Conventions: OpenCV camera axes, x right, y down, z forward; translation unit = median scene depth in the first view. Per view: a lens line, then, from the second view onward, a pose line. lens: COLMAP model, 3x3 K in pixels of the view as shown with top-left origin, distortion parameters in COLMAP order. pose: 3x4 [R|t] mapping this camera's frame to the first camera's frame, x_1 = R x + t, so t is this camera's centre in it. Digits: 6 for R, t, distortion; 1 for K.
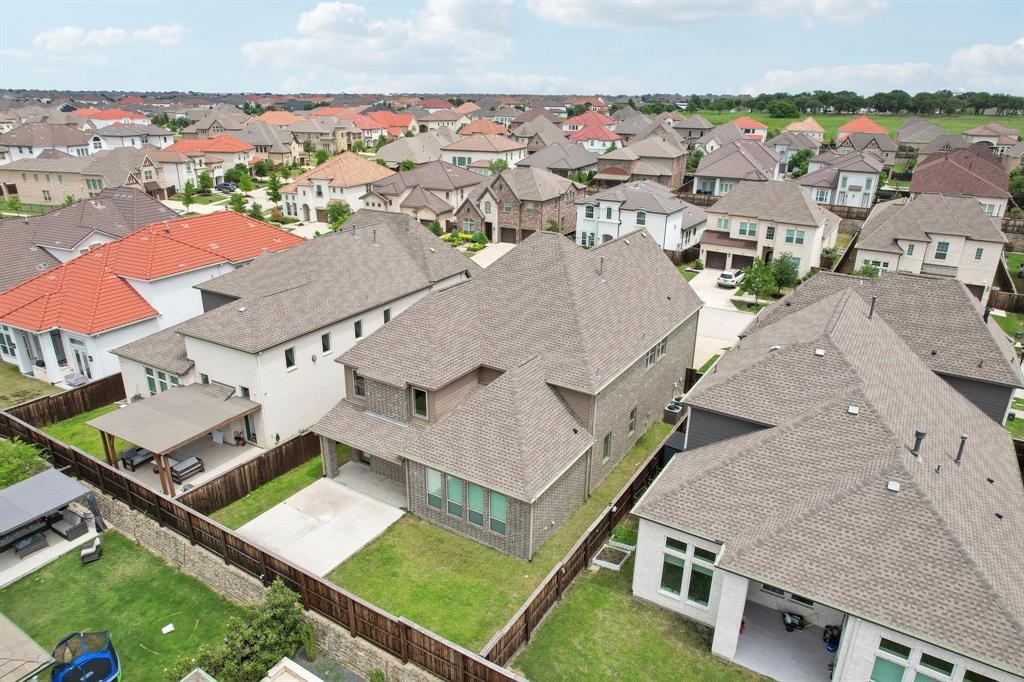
lens RADIAL K [[656.5, 0, 512.5], [0, 656.5, 344.3], [0, 0, 1]] dist [-0.064634, 0.041888]
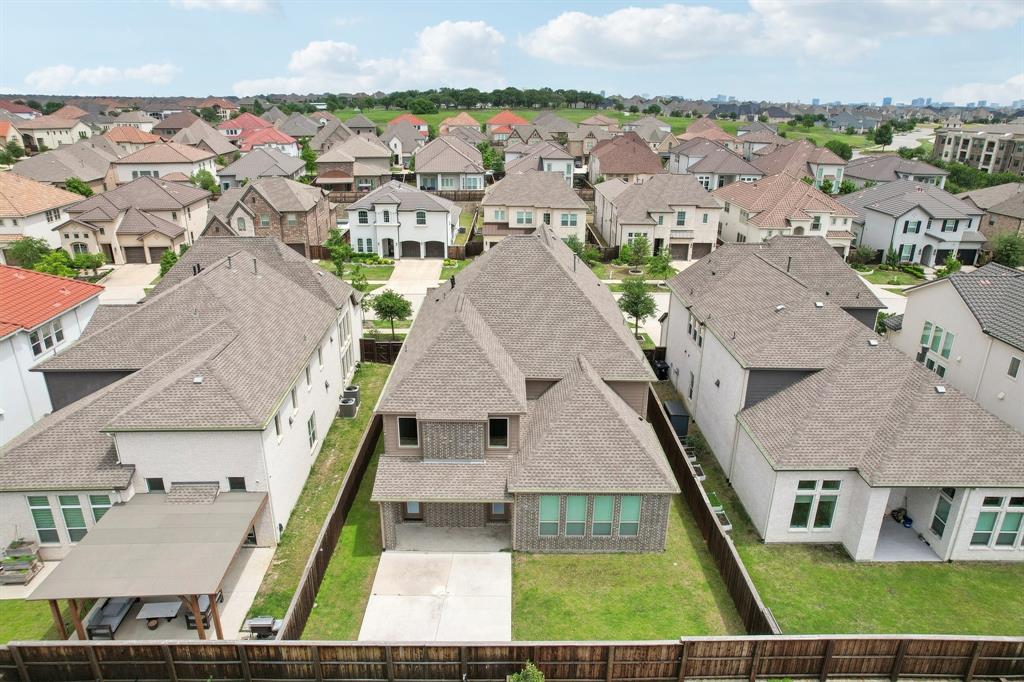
lens RADIAL K [[656.5, 0, 512.3], [0, 656.5, 346.0], [0, 0, 1]] dist [-0.064634, 0.041888]
pose [[0.846446, -0.191385, 0.496892, -0.215304], [0.189645, 0.980337, 0.054534, -0.029010], [-0.497558, 0.048073, 0.866097, 0.074807]]
